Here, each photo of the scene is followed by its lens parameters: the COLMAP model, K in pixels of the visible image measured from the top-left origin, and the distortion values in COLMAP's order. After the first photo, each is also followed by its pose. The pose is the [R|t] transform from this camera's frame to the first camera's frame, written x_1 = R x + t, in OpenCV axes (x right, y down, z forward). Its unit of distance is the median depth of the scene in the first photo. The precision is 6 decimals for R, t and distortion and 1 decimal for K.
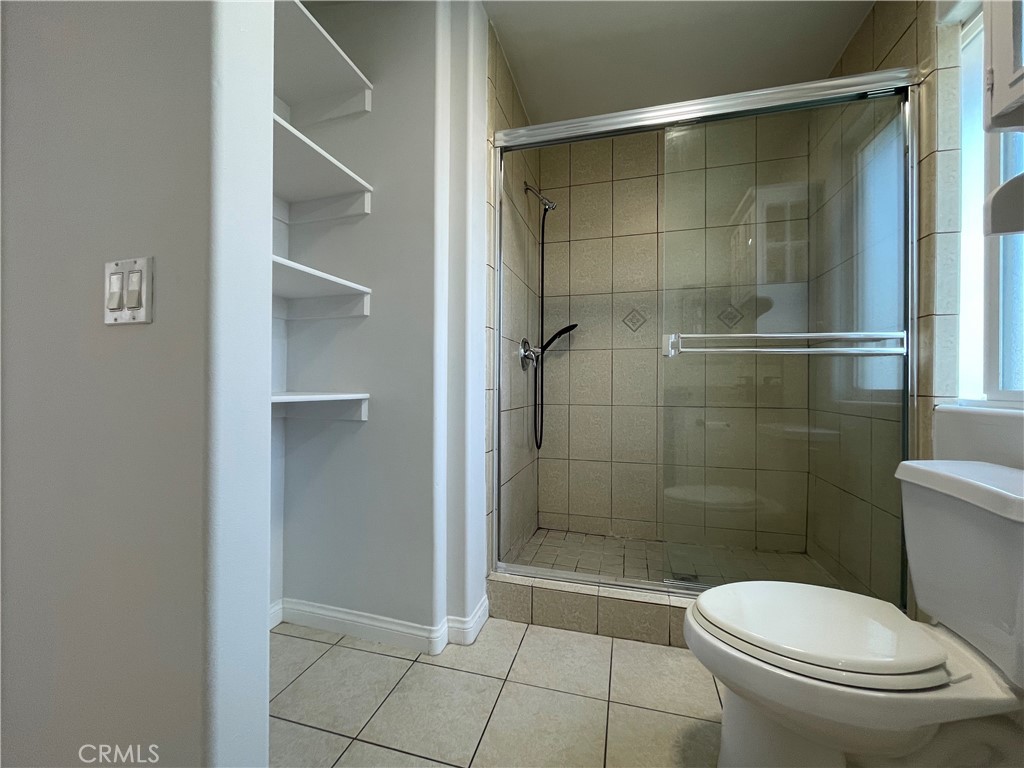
lens RADIAL K [[414.5, 0, 513.8], [0, 414.5, 382.9], [0, 0, 1]] dist [-0.000097, 0.000814]
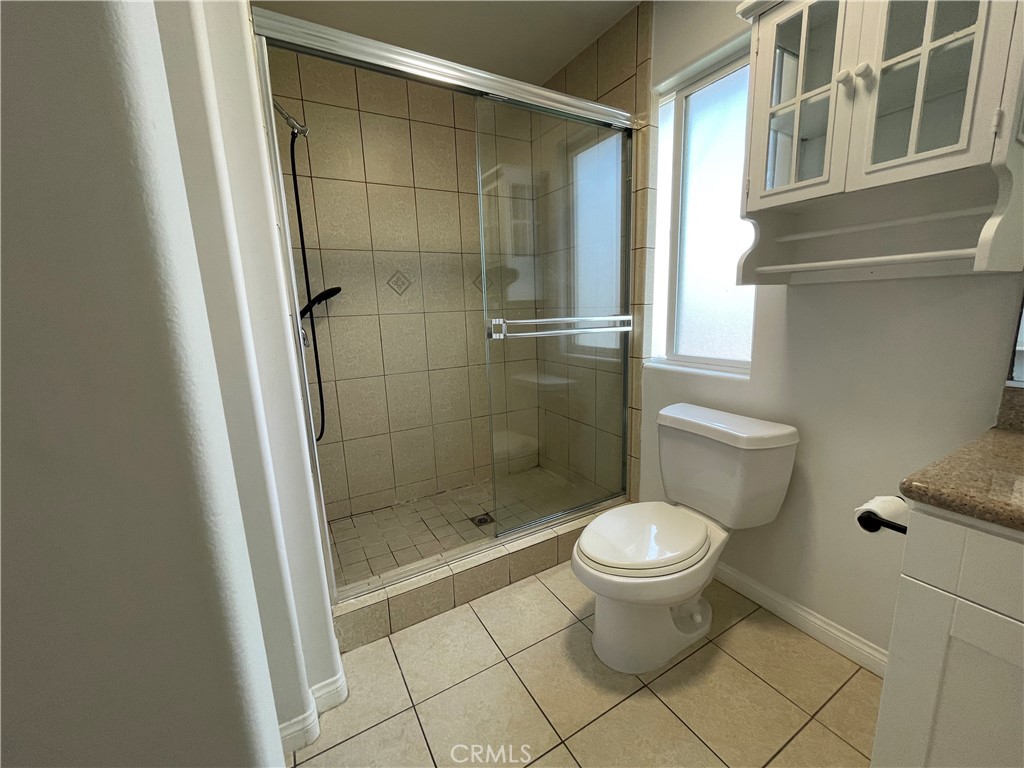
lens RADIAL K [[414.5, 0, 513.8], [0, 414.5, 384.0], [0, 0, 1]] dist [-0.000097, 0.000814]
pose [[0.701061, -0.163624, 0.694076, -0.318005], [0.034565, 0.979973, 0.196110, -0.149916], [-0.712263, -0.113494, 0.692676, 0.205965]]
